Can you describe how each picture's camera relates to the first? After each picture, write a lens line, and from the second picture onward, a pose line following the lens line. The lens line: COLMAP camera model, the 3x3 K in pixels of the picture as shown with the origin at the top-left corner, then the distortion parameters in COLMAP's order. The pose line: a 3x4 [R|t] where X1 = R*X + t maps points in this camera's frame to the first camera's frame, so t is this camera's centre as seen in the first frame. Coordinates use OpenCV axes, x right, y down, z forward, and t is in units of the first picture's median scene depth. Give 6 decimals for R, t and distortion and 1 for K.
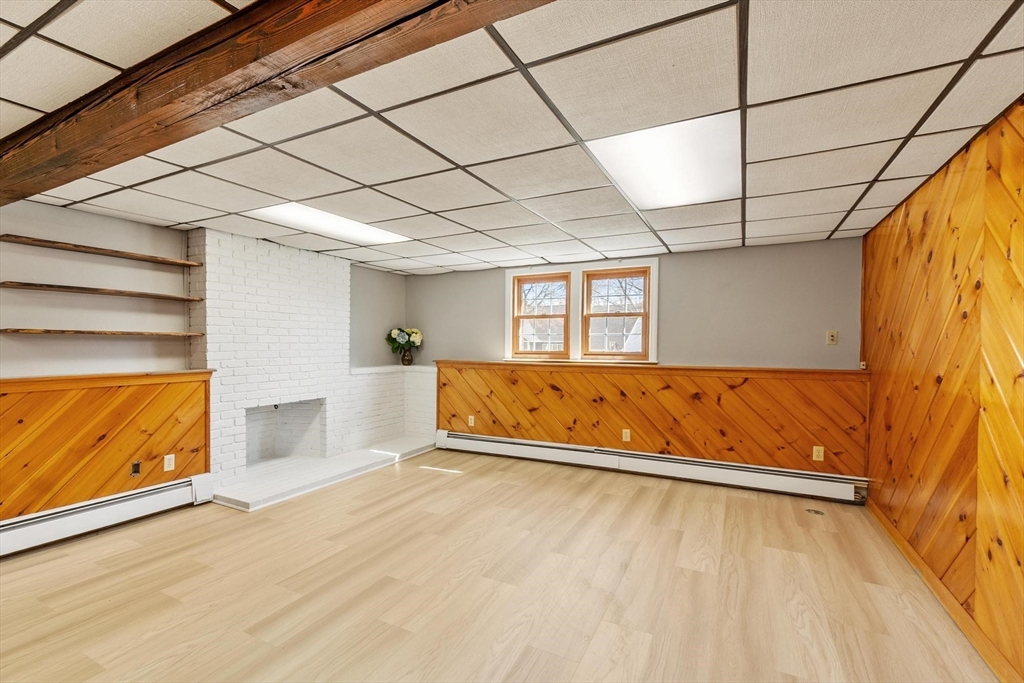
lens RADIAL K [[460.3, 0, 491.9], [0, 460.3, 346.7], [0, 0, 1]] dist [0.000132, 0.000063]
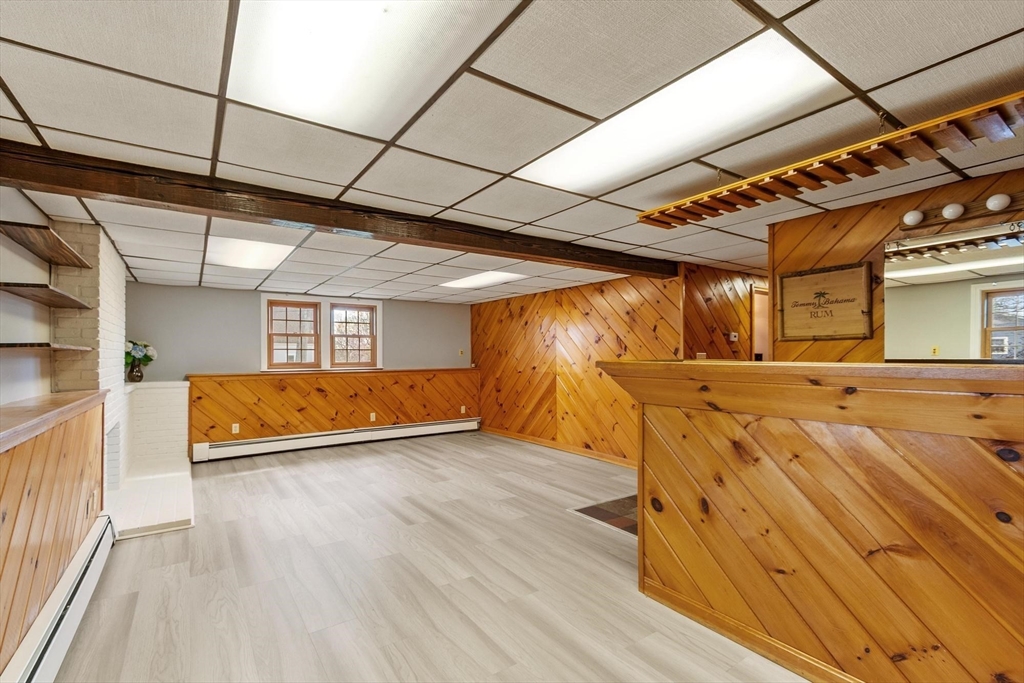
lens RADIAL K [[448.8, 0, 486.4], [0, 448.8, 343.0], [0, 0, 1]] dist [0.000637, -0.000127]
pose [[0.474651, 0.018243, 0.879985, -0.971177], [0.011810, 0.999563, -0.027092, -0.006215], [-0.880095, 0.023251, 0.474229, -0.032773]]
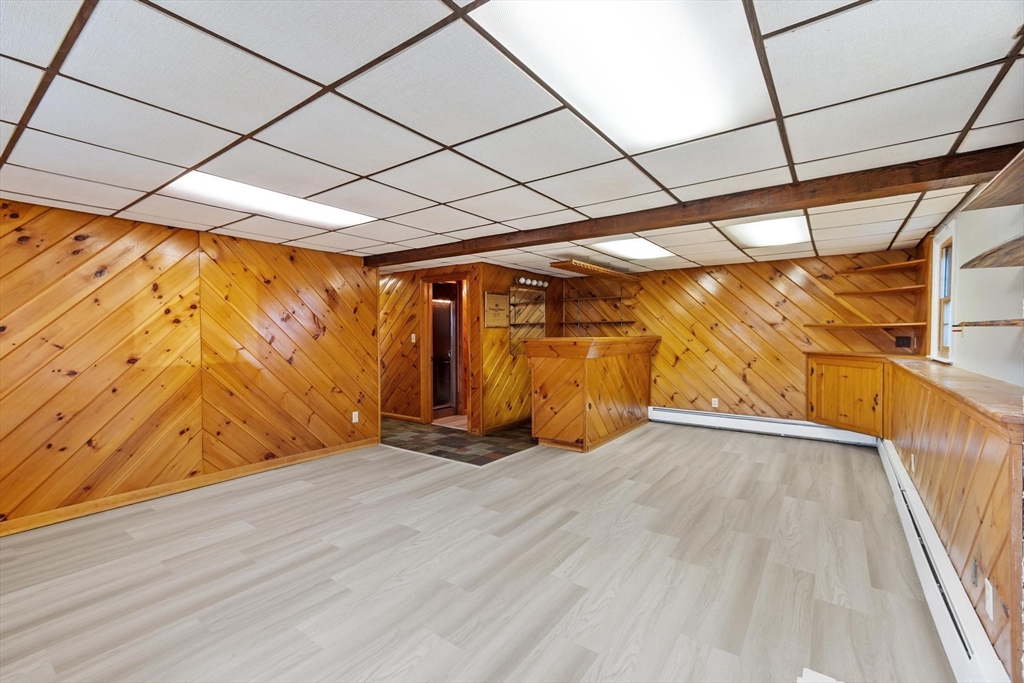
lens RADIAL K [[450.4, 0, 480.1], [0, 450.4, 341.0], [0, 0, 1]] dist [0.001182, -0.000176]
pose [[-0.985349, -0.005101, 0.170472, -0.237217], [-0.000779, 0.999677, 0.025409, -0.019525], [-0.170547, 0.024904, -0.985035, 1.360426]]
